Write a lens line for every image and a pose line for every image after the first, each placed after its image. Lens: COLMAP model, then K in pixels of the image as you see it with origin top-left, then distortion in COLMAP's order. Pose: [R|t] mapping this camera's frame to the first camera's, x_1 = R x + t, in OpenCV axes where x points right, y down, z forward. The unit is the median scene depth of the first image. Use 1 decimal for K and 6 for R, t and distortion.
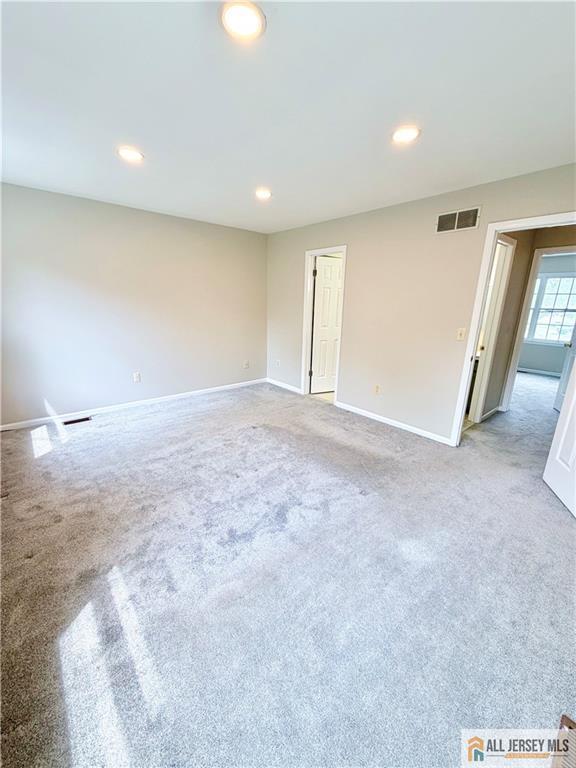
lens RADIAL K [[307.3, 0, 285.0], [0, 307.3, 383.4], [0, 0, 1]] dist [0.000808, 0.000156]
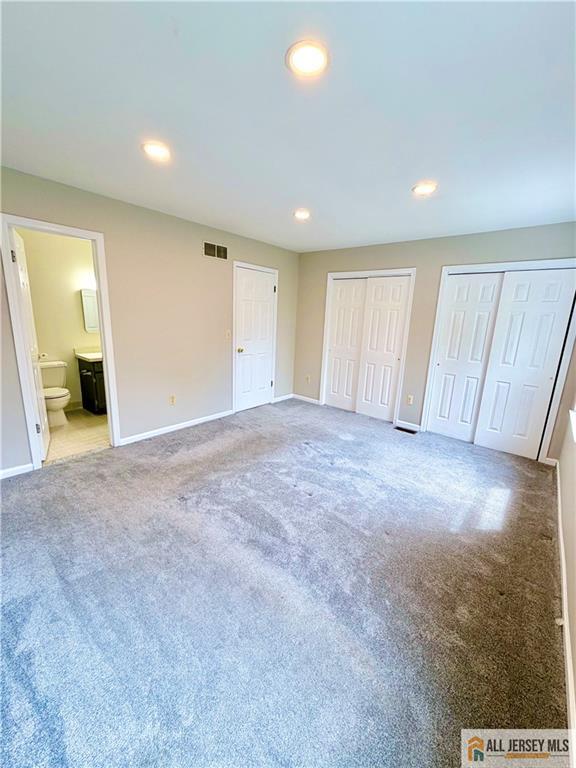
lens RADIAL K [[307.3, 0, 285.0], [0, 307.3, 383.4], [0, 0, 1]] dist [0.000808, 0.000156]
pose [[-0.169724, -0.231139, 0.958002, -0.877718], [0.225075, 0.937322, 0.266025, -0.268049], [-0.959445, 0.260773, -0.107063, 0.971154]]
